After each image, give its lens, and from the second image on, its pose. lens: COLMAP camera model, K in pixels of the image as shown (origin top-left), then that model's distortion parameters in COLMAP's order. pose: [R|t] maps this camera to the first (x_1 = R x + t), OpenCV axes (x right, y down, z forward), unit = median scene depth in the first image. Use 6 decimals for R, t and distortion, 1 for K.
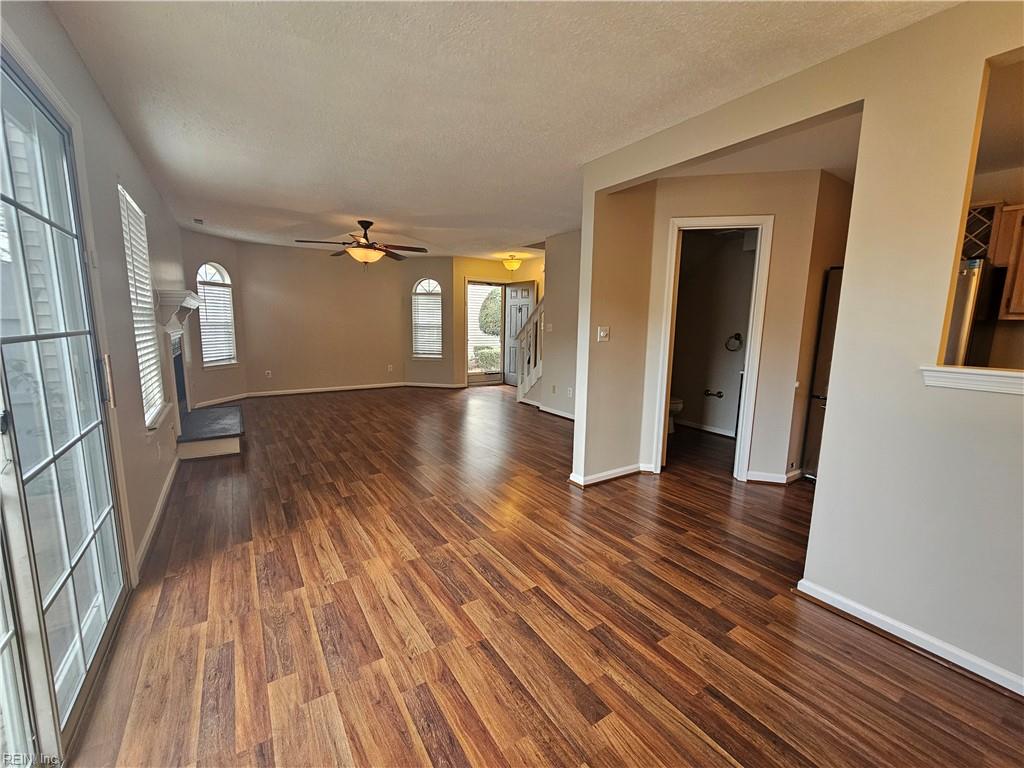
lens RADIAL K [[416.5, 0, 507.5], [0, 416.5, 378.9], [0, 0, 1]] dist [0.001816, 0.000055]
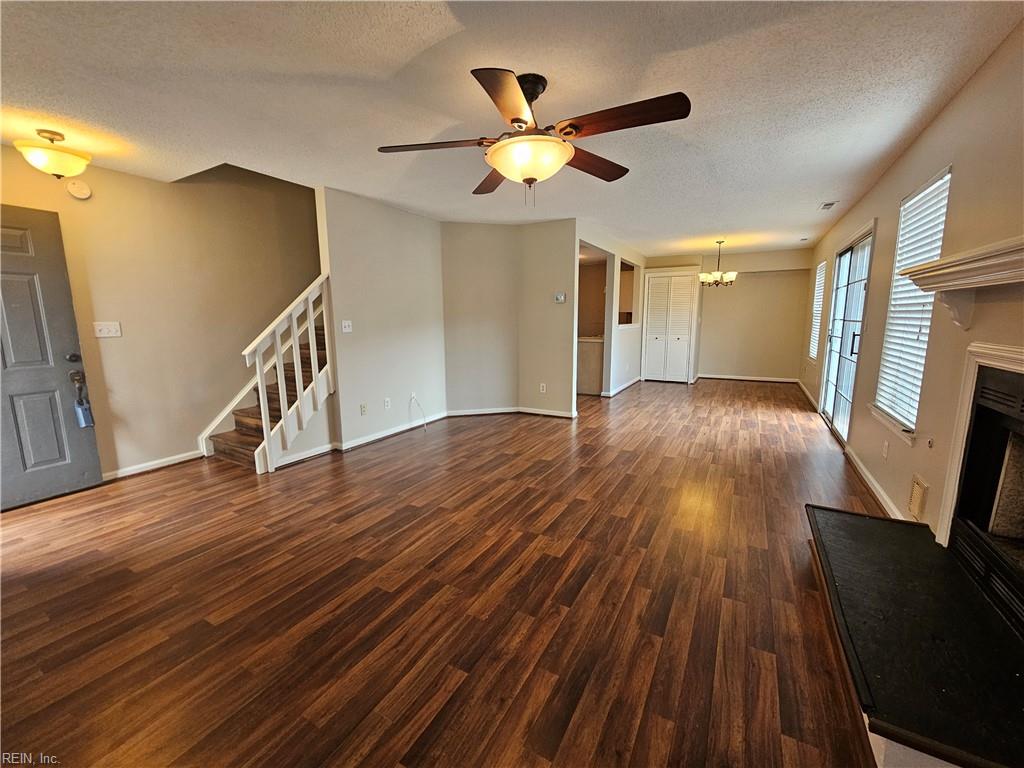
lens RADIAL K [[416.5, 0, 501.3], [0, 416.5, 384.3], [0, 0, 1]] dist [0.001816, 0.000055]
pose [[-0.438419, -0.153236, 0.885611, -0.587475], [0.127010, 0.964907, 0.229833, -0.144693], [-0.889751, 0.213245, -0.403571, 0.993939]]
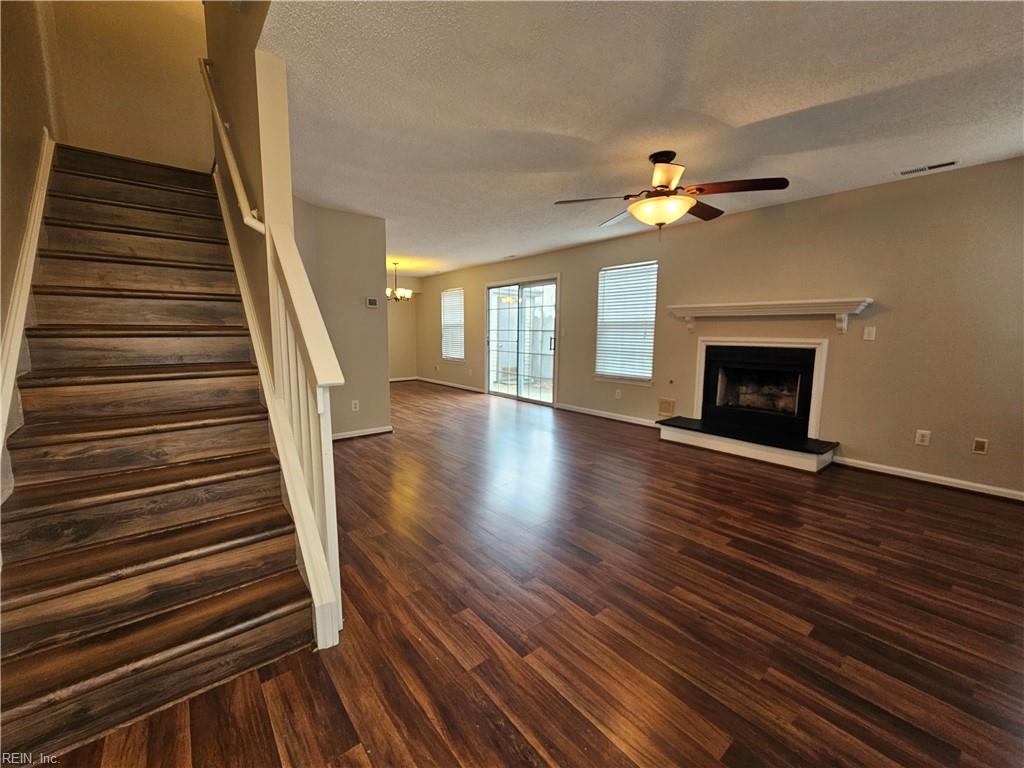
lens RADIAL K [[416.5, 0, 496.8], [0, 416.5, 389.3], [0, 0, 1]] dist [0.001816, 0.000055]
pose [[-0.996377, -0.011156, -0.084306, -0.049519], [-0.033717, 0.961935, 0.271189, -0.164473], [0.078072, 0.273049, -0.958827, 1.288935]]
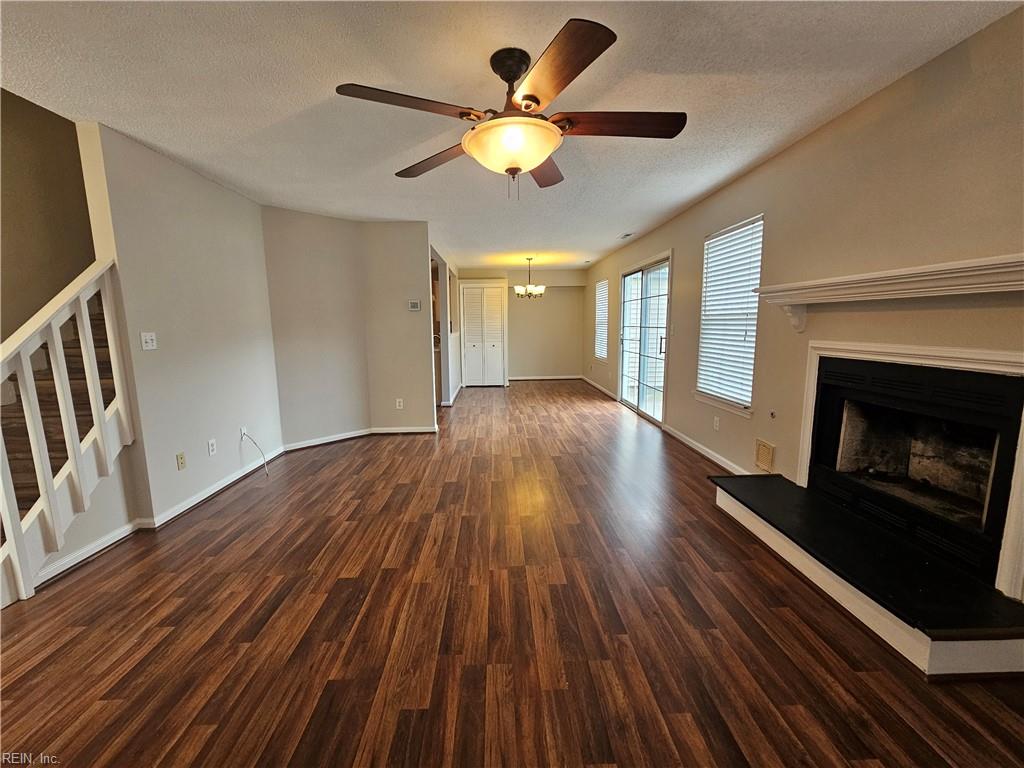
lens RADIAL K [[416.5, 0, 498.7], [0, 416.5, 384.2], [0, 0, 1]] dist [0.001816, 0.000055]
pose [[-0.839057, -0.080627, 0.538036, -0.437136], [0.077174, 0.961318, 0.264410, -0.156278], [-0.538542, 0.263378, -0.800378, 1.087143]]
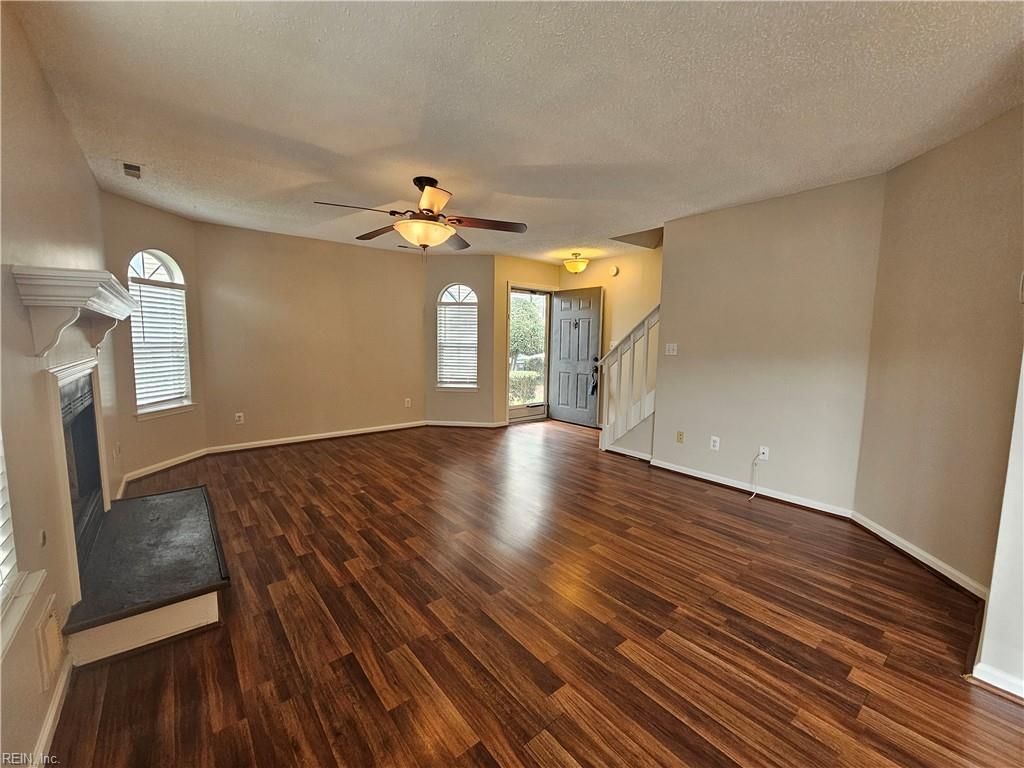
lens RADIAL K [[416.5, 0, 505.1], [0, 416.5, 381.1], [0, 0, 1]] dist [0.001816, 0.000055]
pose [[0.995451, -0.011538, 0.094572, -0.226627], [0.014829, 0.999306, -0.034168, -0.046225], [-0.094112, 0.035415, 0.994931, 0.308427]]
